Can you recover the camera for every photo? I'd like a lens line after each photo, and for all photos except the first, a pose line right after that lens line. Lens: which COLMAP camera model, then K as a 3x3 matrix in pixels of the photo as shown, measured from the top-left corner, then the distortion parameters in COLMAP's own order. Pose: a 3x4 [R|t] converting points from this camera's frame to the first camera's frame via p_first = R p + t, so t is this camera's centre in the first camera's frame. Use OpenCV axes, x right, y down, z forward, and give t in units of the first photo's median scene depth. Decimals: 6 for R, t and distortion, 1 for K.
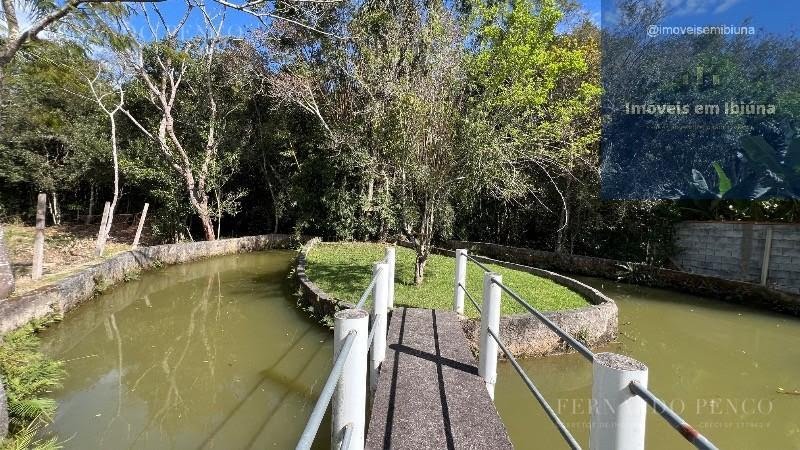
lens RADIAL K [[320.7, 0, 400.2], [0, 320.7, 225.3], [0, 0, 1]] dist [-0.002574, 0.001323]
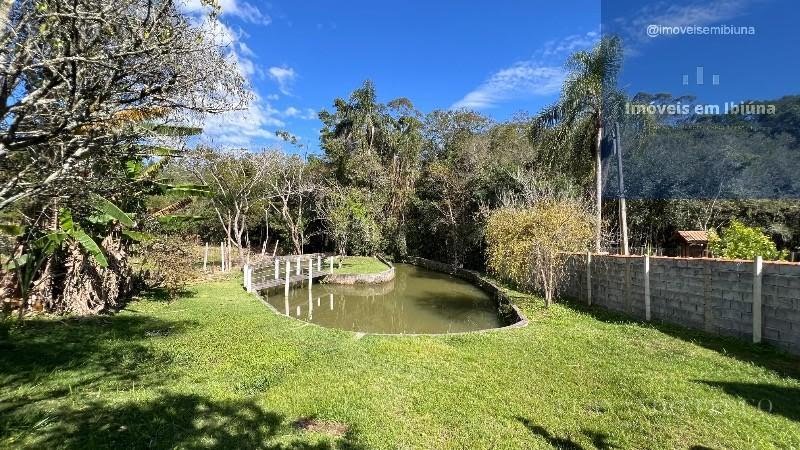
lens RADIAL K [[320.7, 0, 405.0], [0, 320.7, 219.1], [0, 0, 1]] dist [-0.002574, 0.001323]
pose [[0.939284, -0.028889, -0.341922, 1.148780], [0.003108, 0.997125, -0.075709, -0.041271], [0.343126, 0.070049, 0.936674, -1.166263]]
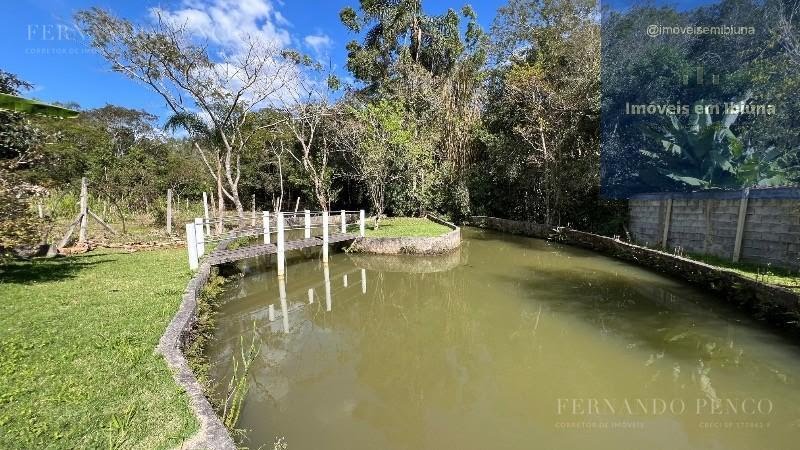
lens RADIAL K [[320.7, 0, 401.0], [0, 320.7, 224.3], [0, 0, 1]] dist [-0.002574, 0.001323]
pose [[0.883121, 0.000368, -0.469146, 0.764930], [0.014233, 0.999518, 0.027576, 0.058149], [0.468930, -0.031030, 0.882690, -0.494469]]
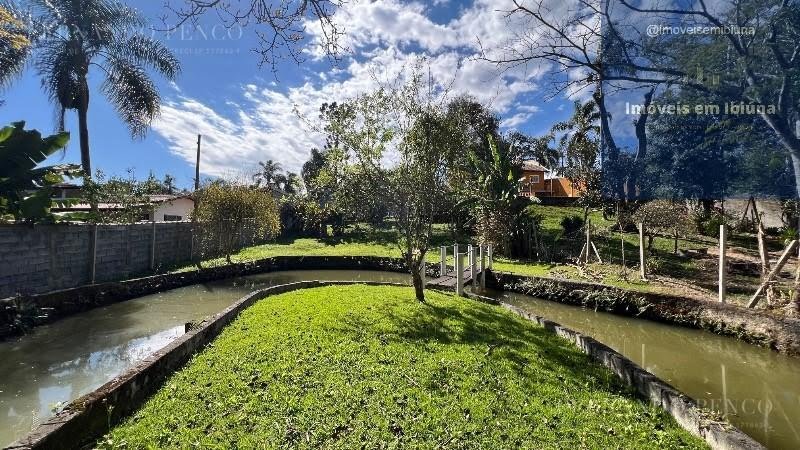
lens RADIAL K [[320.7, 0, 401.1], [0, 320.7, 226.8], [0, 0, 1]] dist [-0.002574, 0.001323]
pose [[-0.926510, -0.035126, 0.374628, -0.182043], [-0.021256, 0.998929, 0.041094, -0.057884], [-0.375670, 0.030111, -0.926264, 1.287661]]
